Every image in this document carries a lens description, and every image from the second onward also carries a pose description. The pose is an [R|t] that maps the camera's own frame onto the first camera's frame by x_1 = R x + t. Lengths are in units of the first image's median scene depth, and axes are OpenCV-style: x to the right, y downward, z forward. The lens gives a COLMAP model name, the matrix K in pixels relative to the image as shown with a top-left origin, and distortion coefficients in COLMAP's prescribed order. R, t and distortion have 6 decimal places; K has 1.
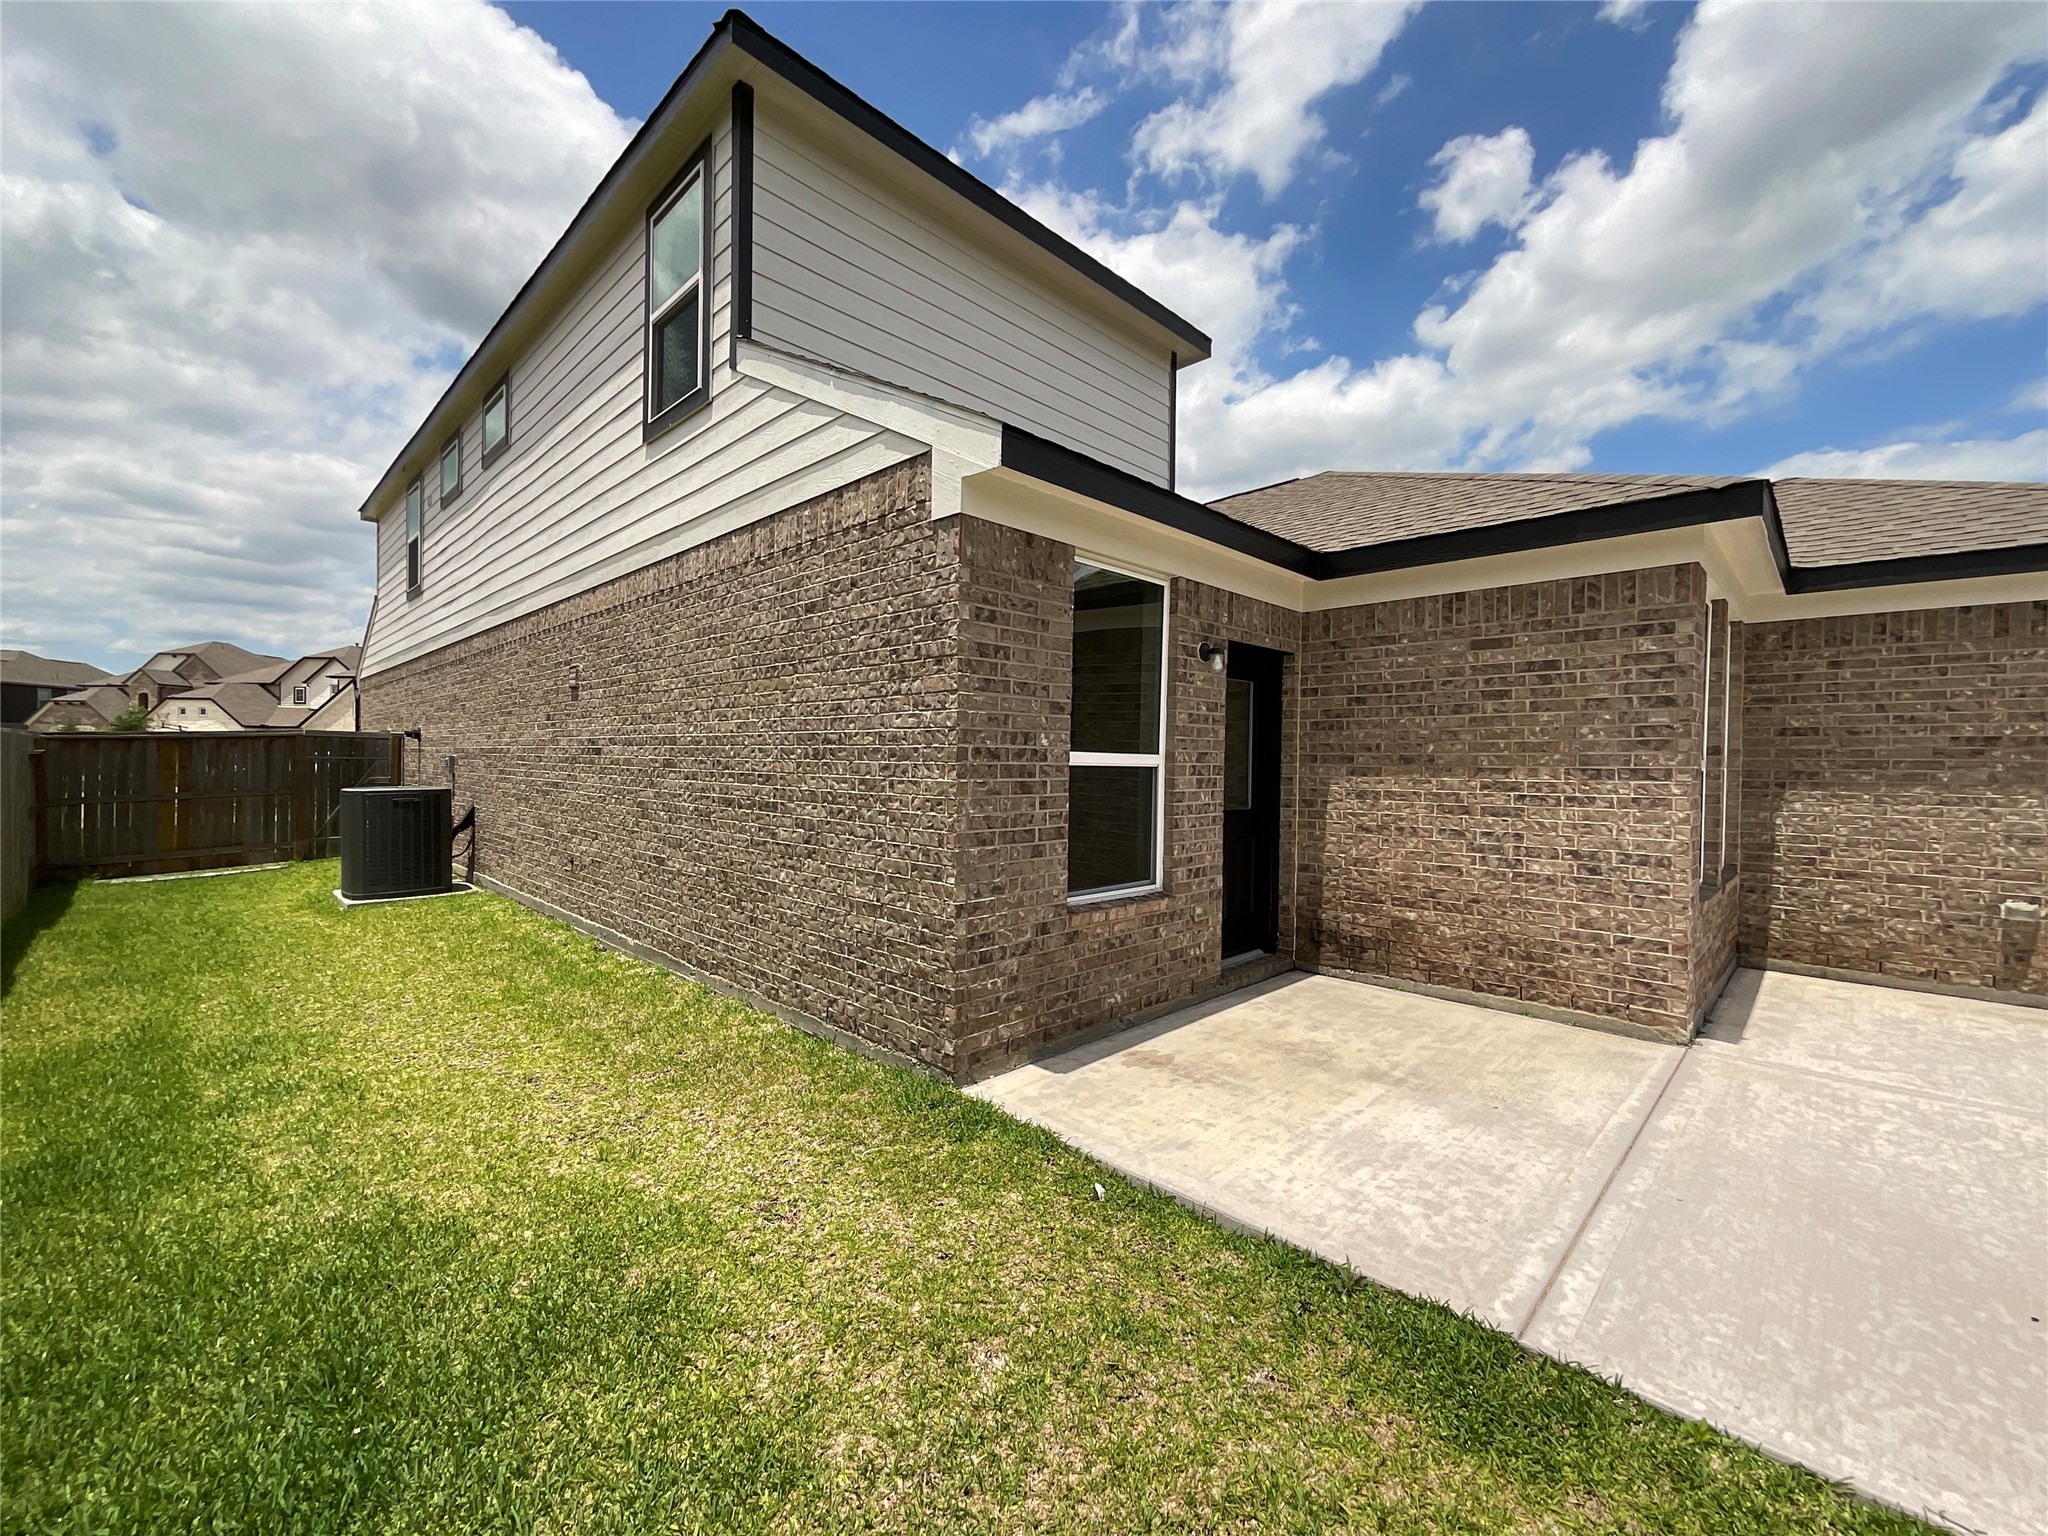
lens RADIAL K [[839.8, 0, 1030.4], [0, 839.8, 766.3], [0, 0, 1]] dist [-0.002432, 0.000664]
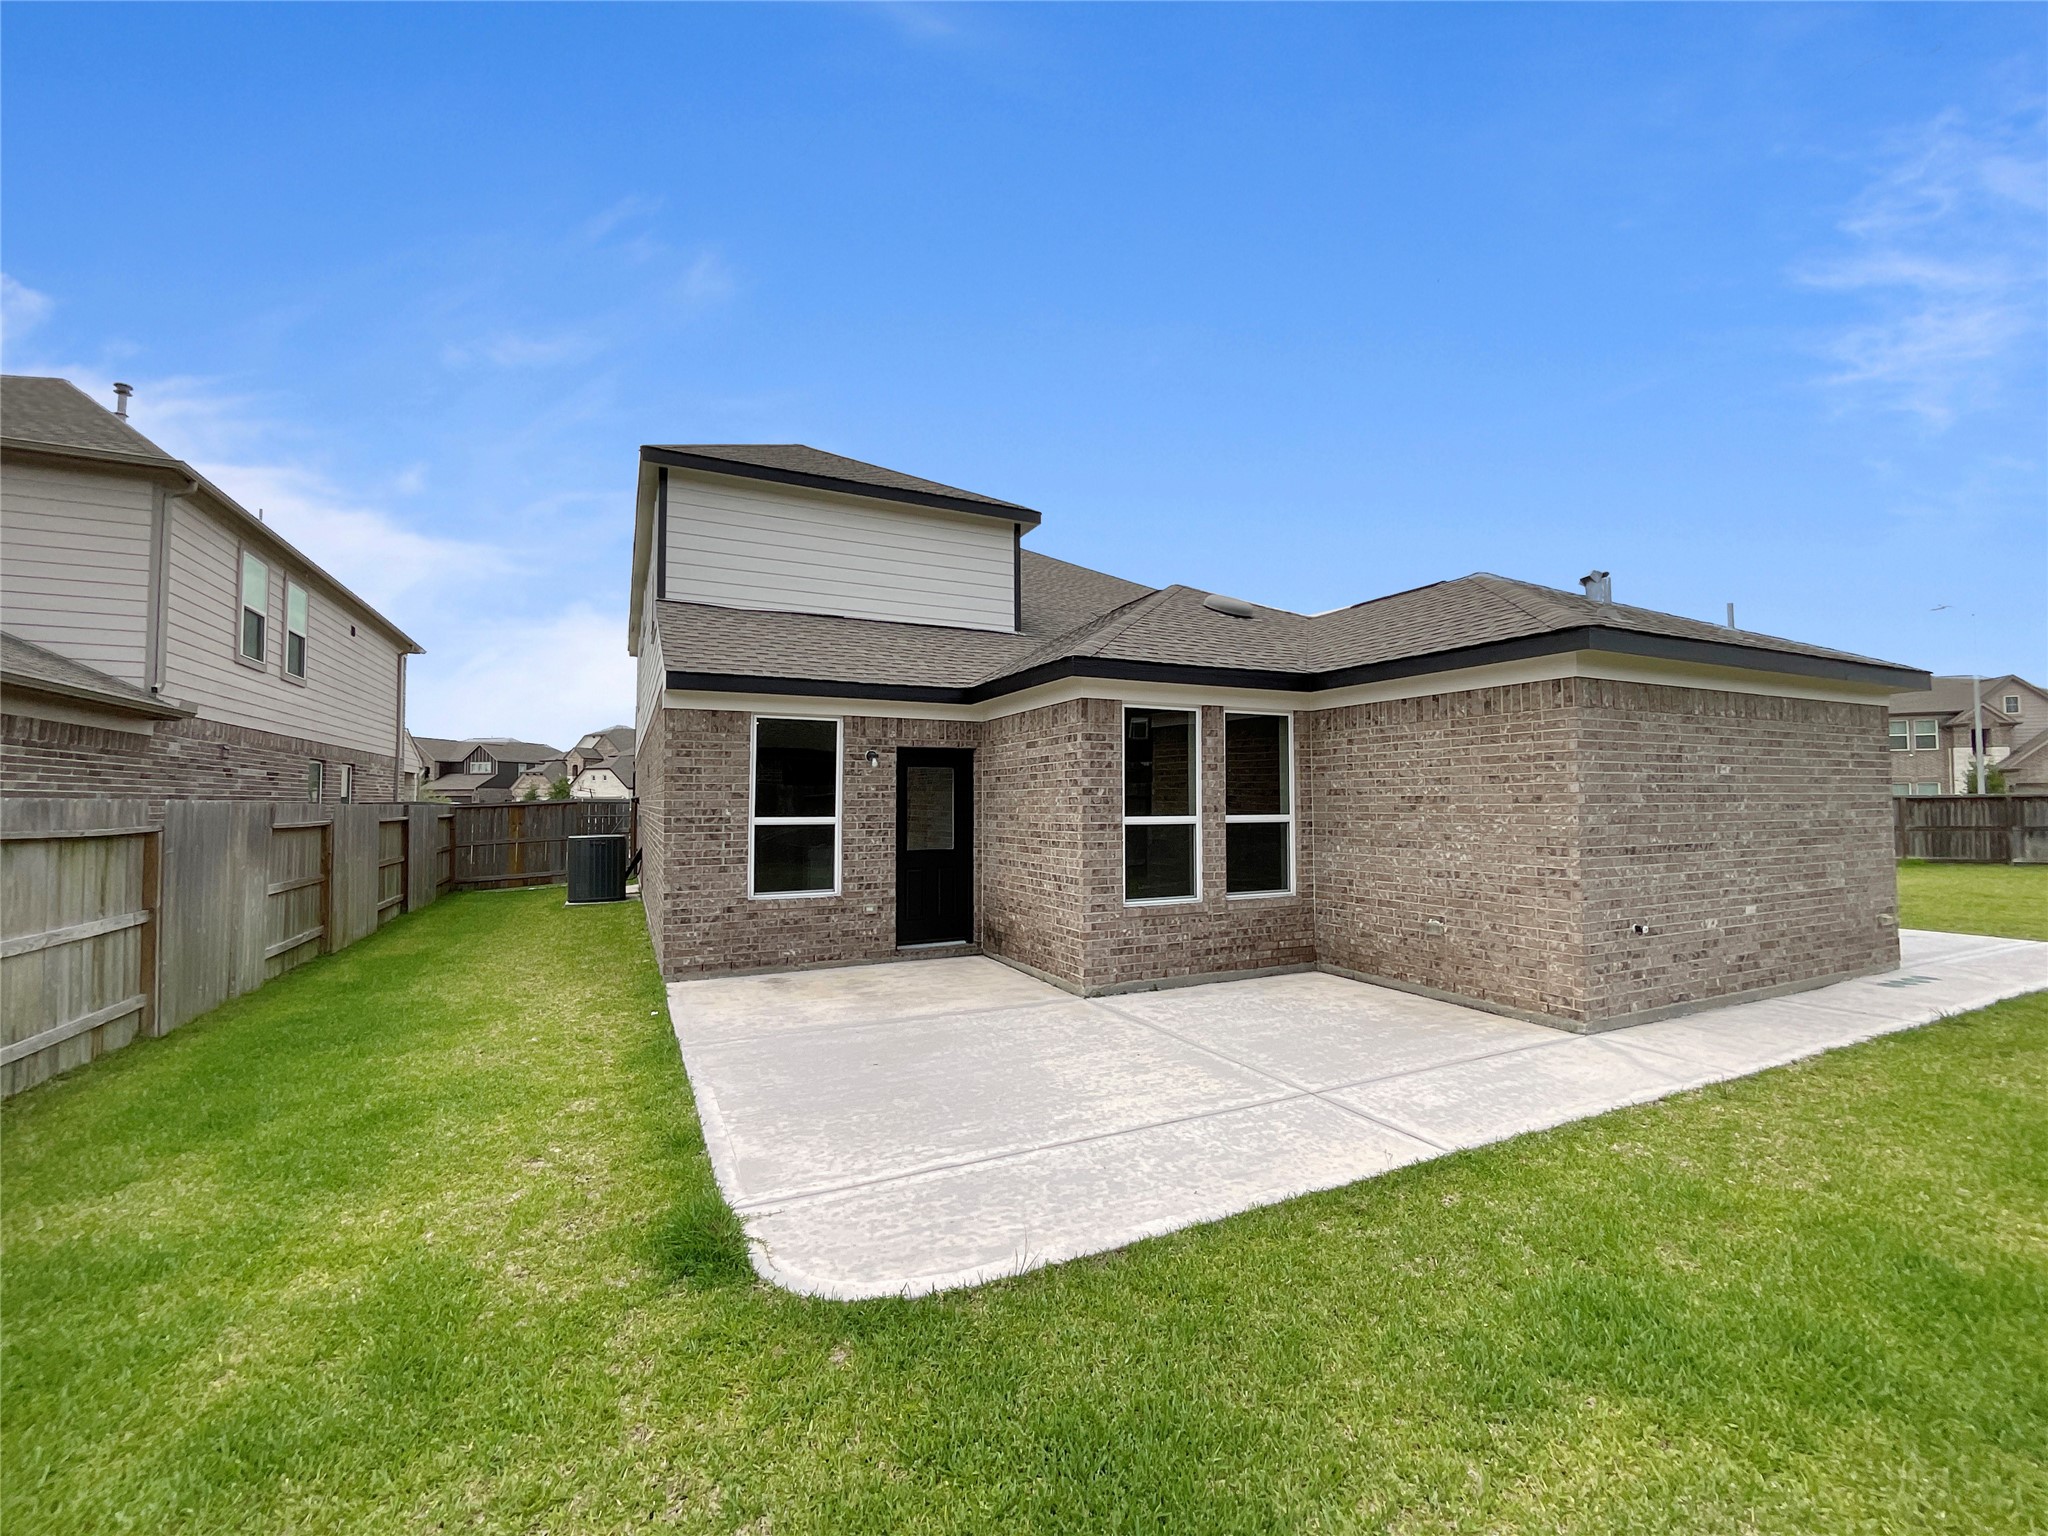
lens RADIAL K [[839.8, 0, 1030.4], [0, 839.8, 766.3], [0, 0, 1]] dist [-0.002432, 0.000664]
pose [[0.943159, -0.029991, -0.330985, 1.042699], [0.012839, 0.998464, -0.053887, -0.018851], [0.332093, 0.046575, 0.942096, -0.482856]]
